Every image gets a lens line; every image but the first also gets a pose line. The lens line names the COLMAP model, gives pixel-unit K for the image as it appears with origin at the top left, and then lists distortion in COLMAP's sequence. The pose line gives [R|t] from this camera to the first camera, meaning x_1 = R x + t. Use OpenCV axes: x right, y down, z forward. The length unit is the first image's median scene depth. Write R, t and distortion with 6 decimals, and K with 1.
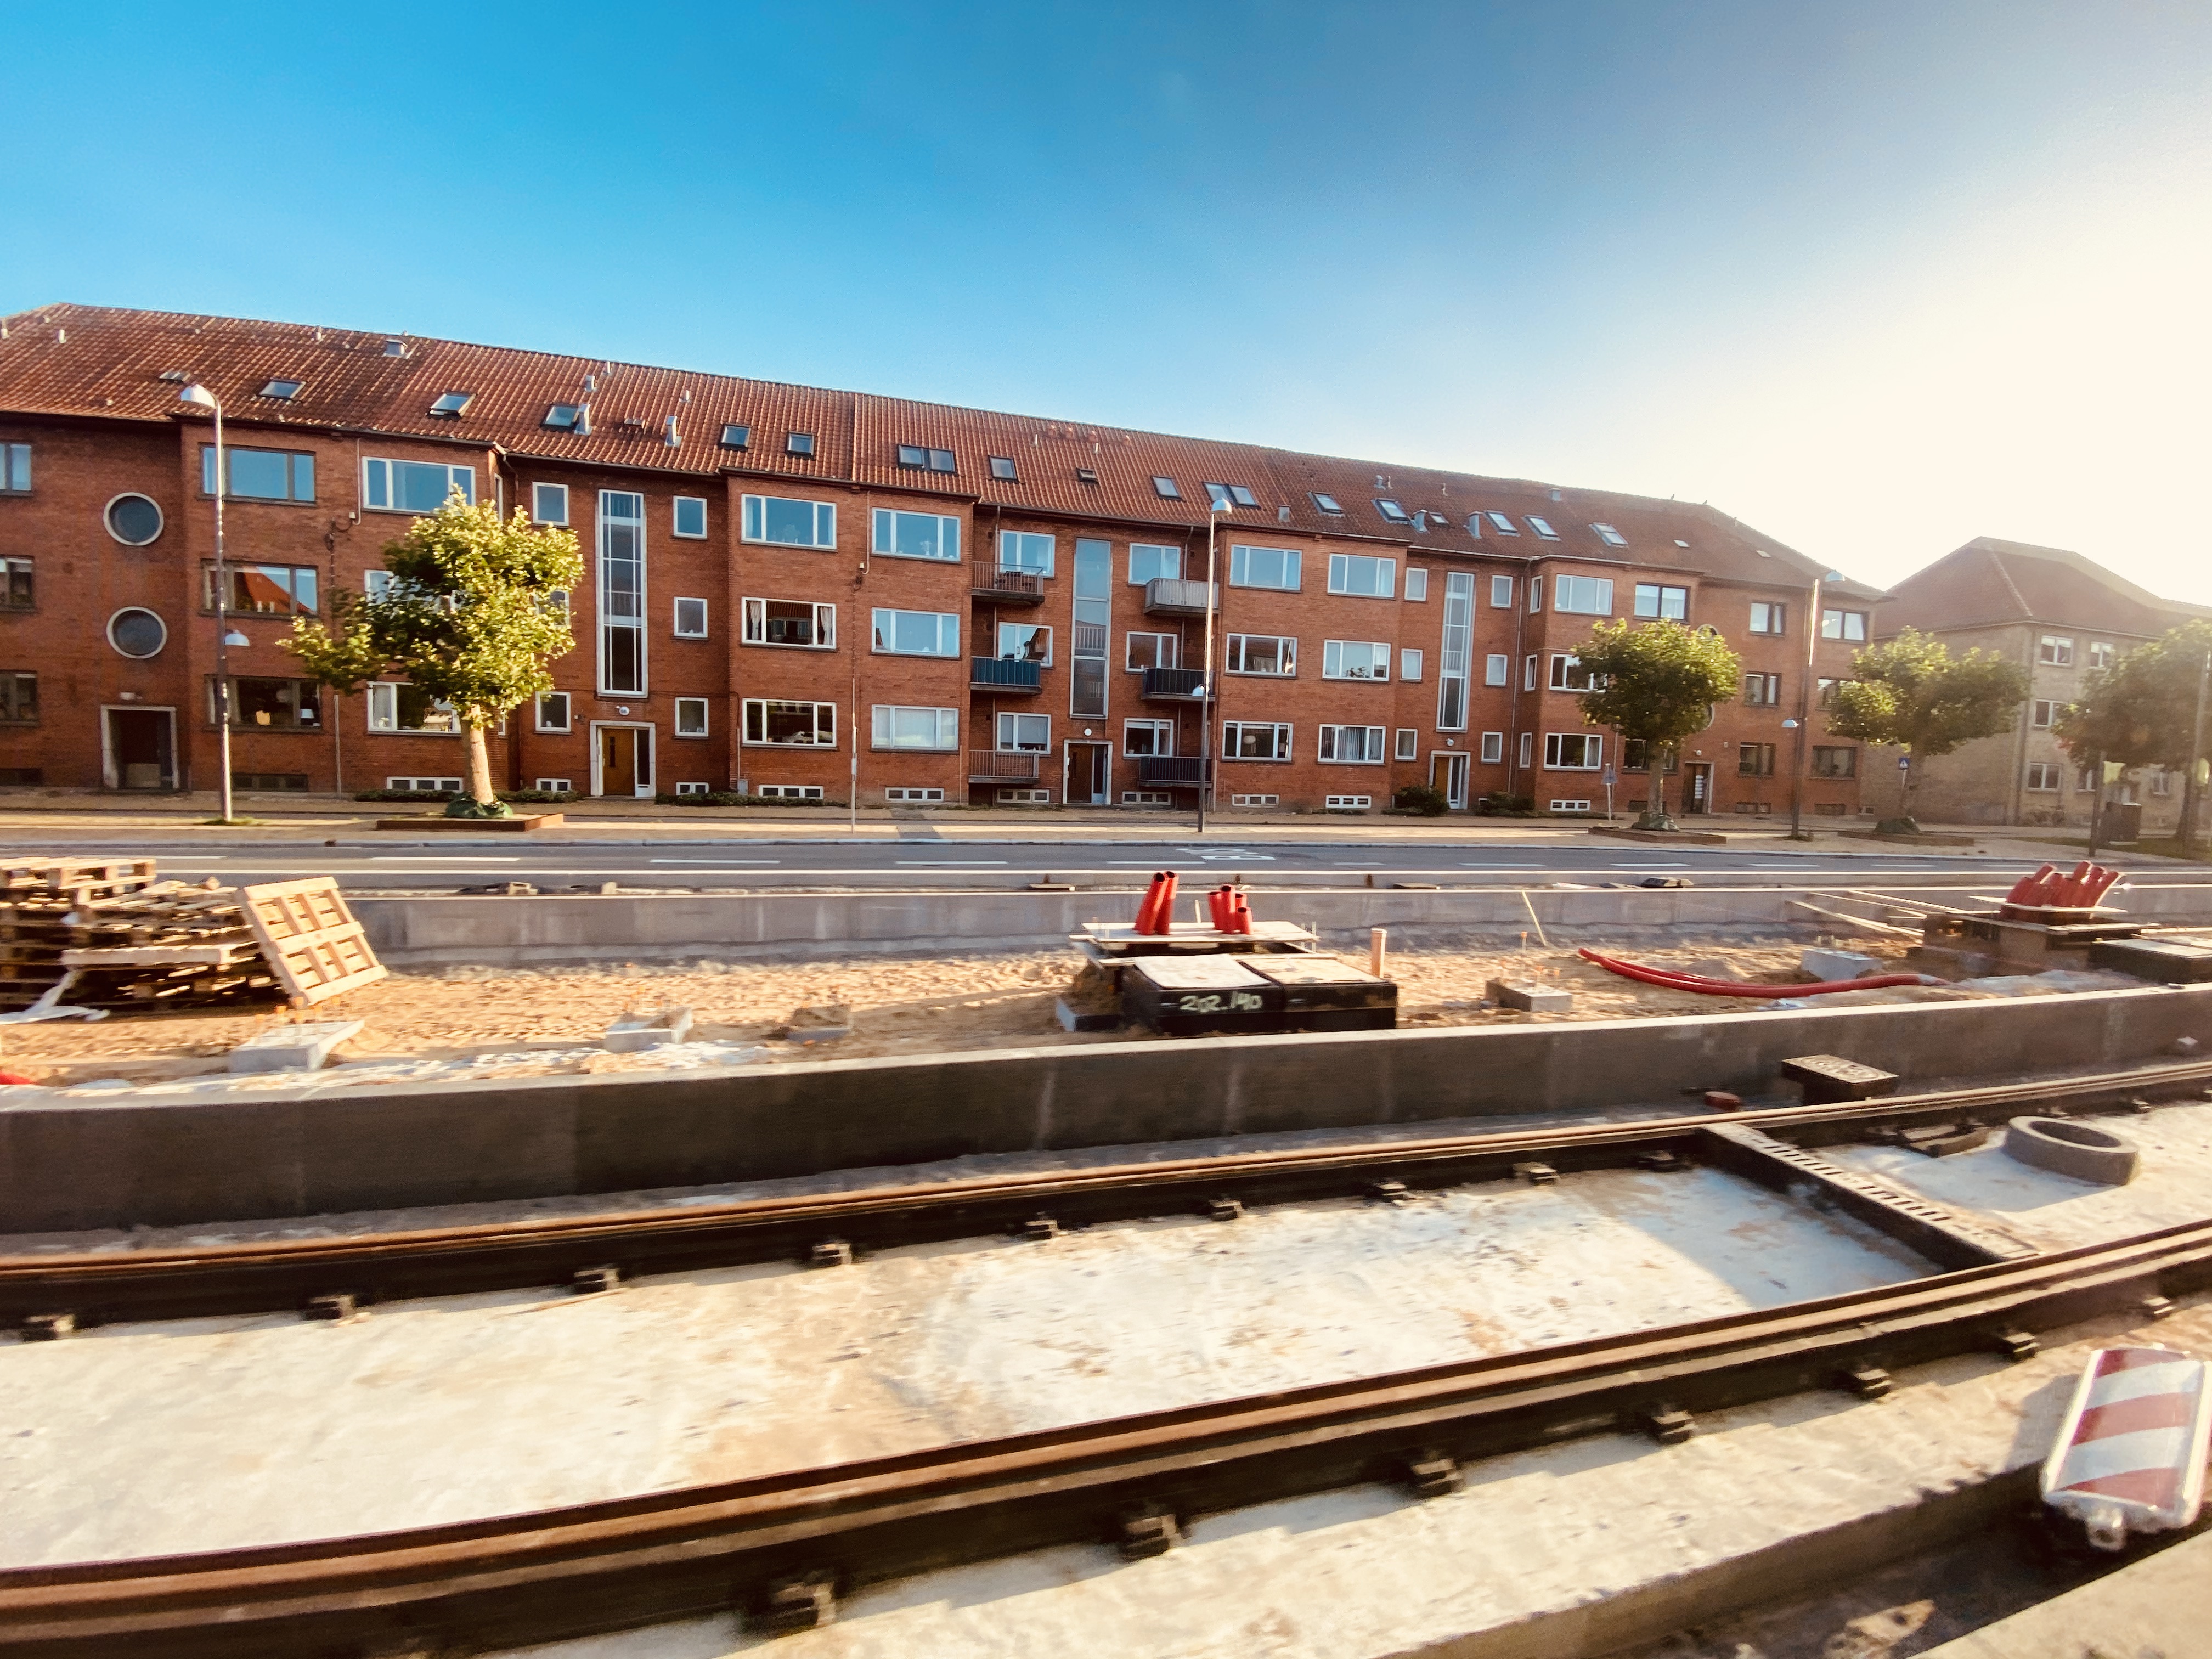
lens RADIAL K [[1009.8, 0, 970.5], [0, 1009.8, 899.5], [0, 0, 1]] dist [-0.005095, -0.008562]
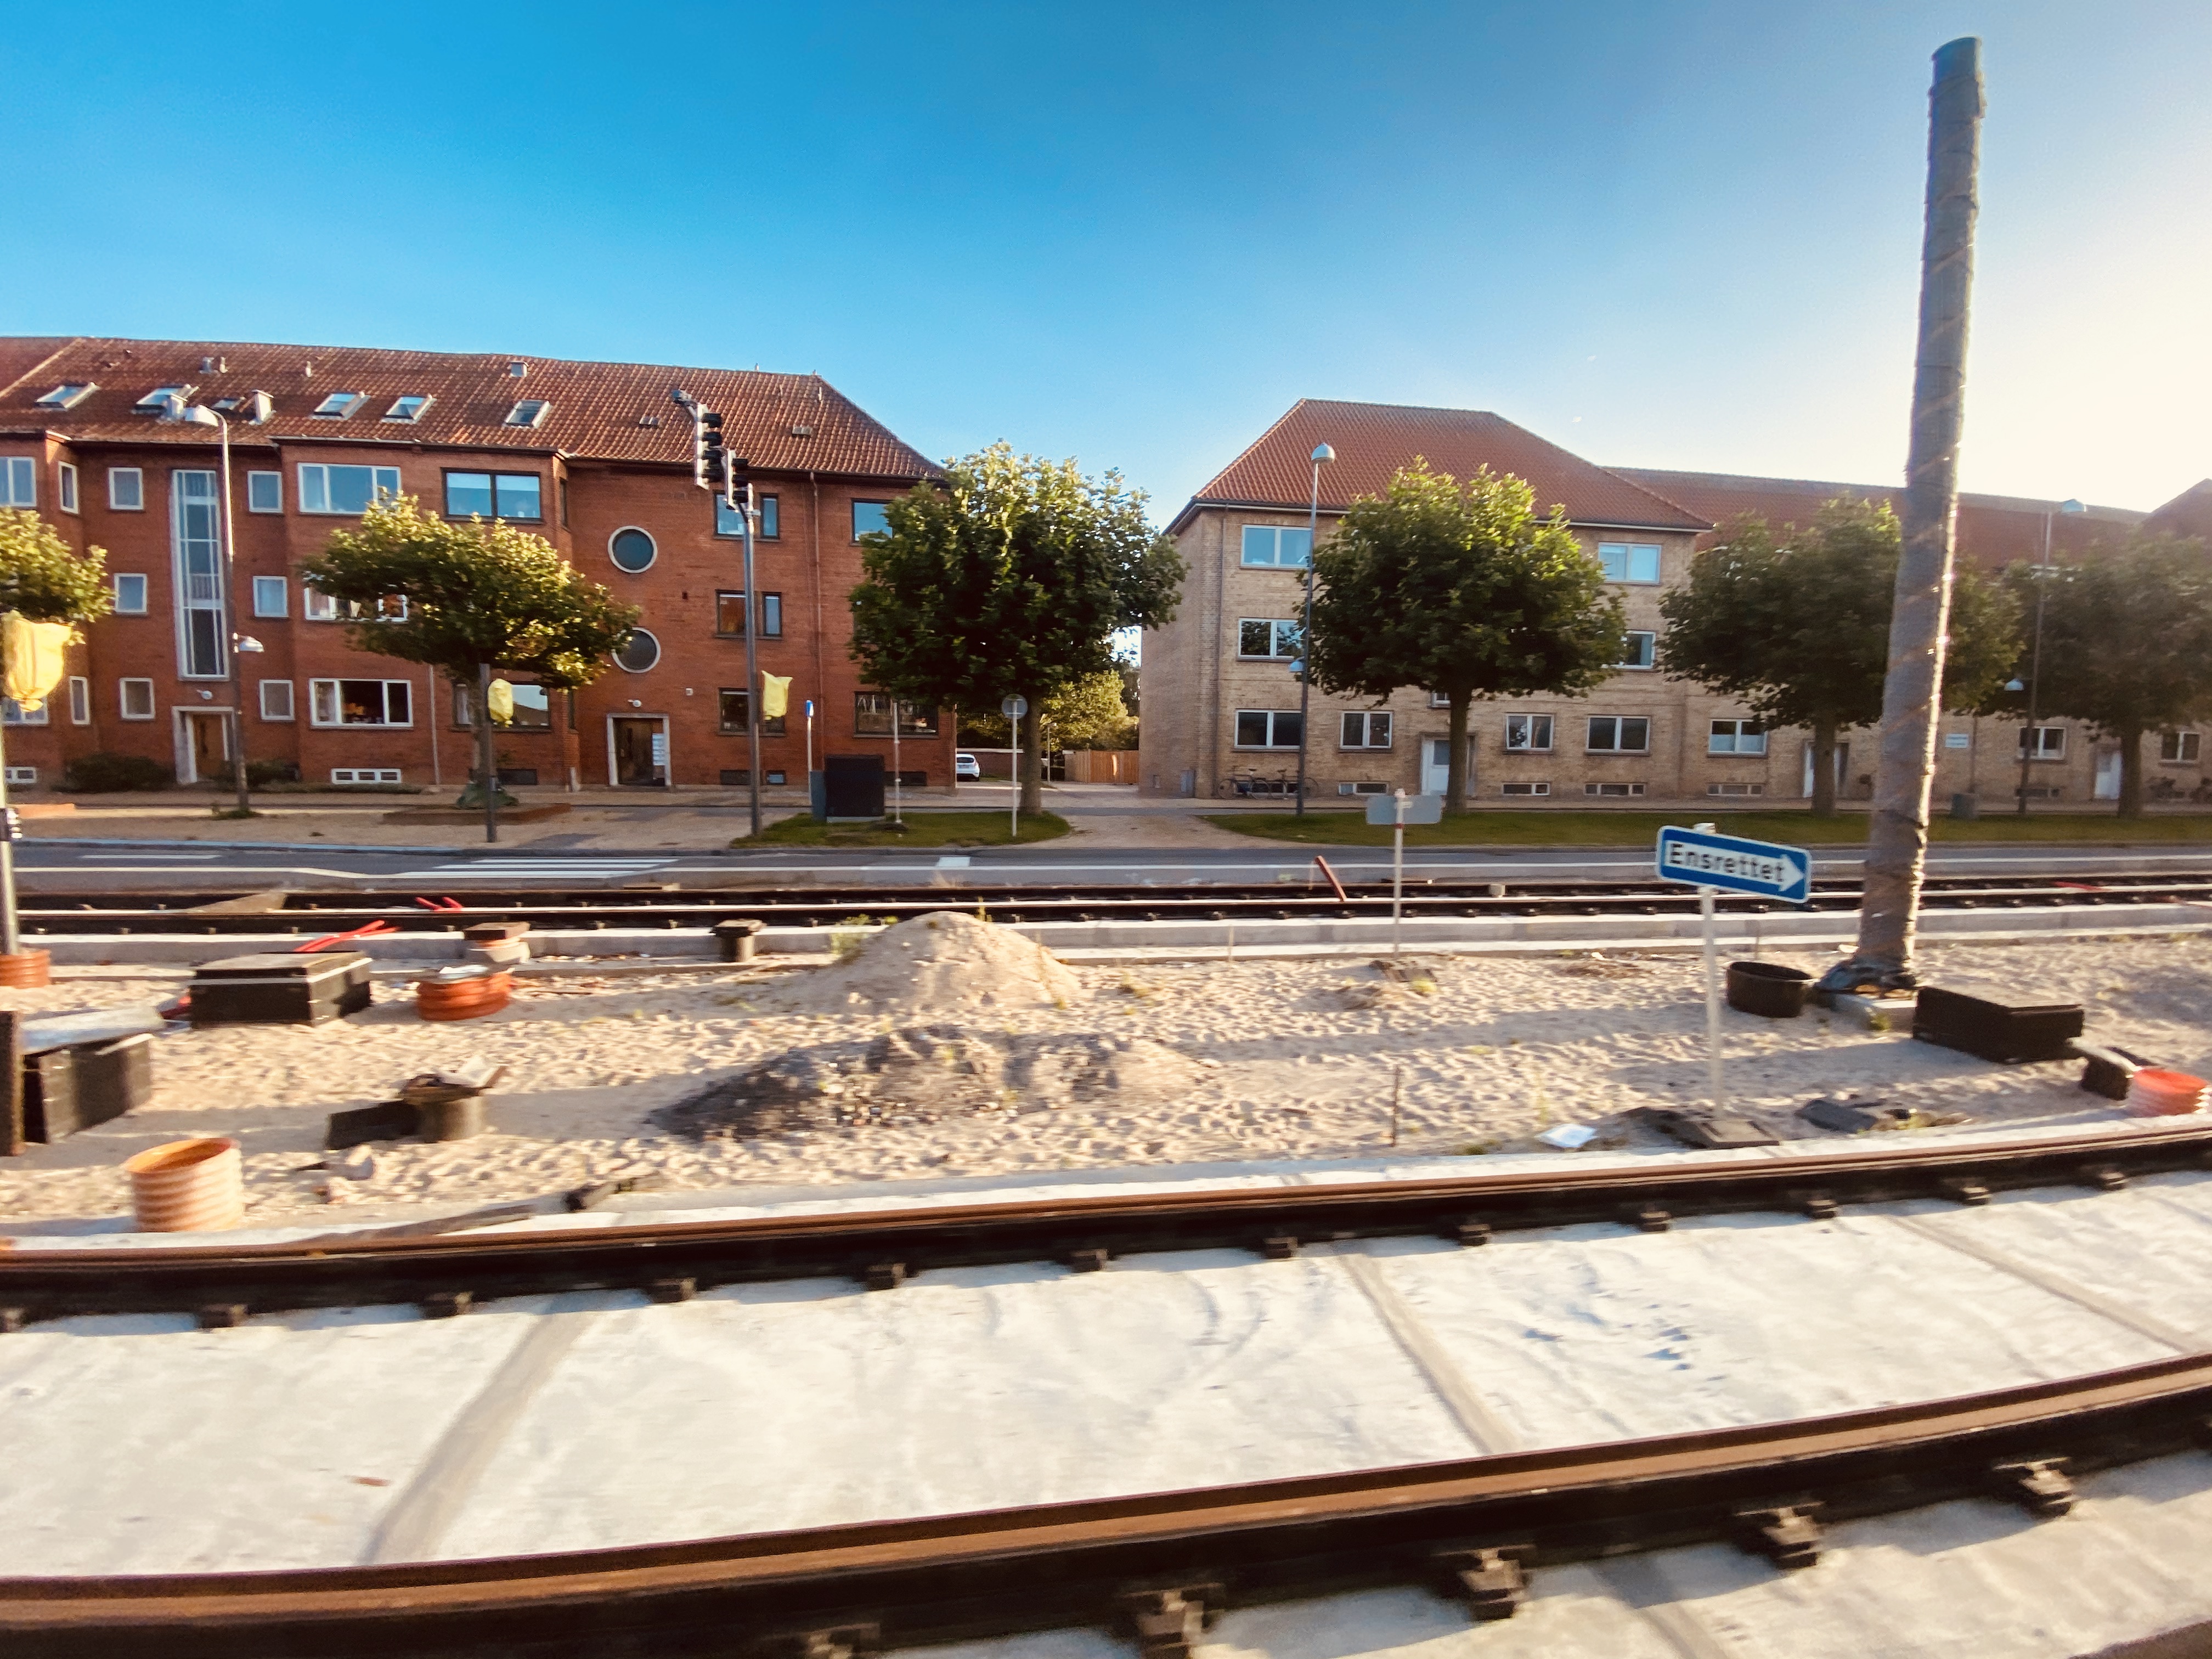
lens RADIAL K [[1009.8, 0, 1186.0], [0, 1009.8, 807.4], [0, 0, 1]] dist [-0.005095, -0.008562]
pose [[0.994268, -0.007061, -0.106681, 1.361954], [-0.002065, 0.996363, -0.085189, -0.013077], [0.106894, 0.084921, 0.990637, 0.387650]]
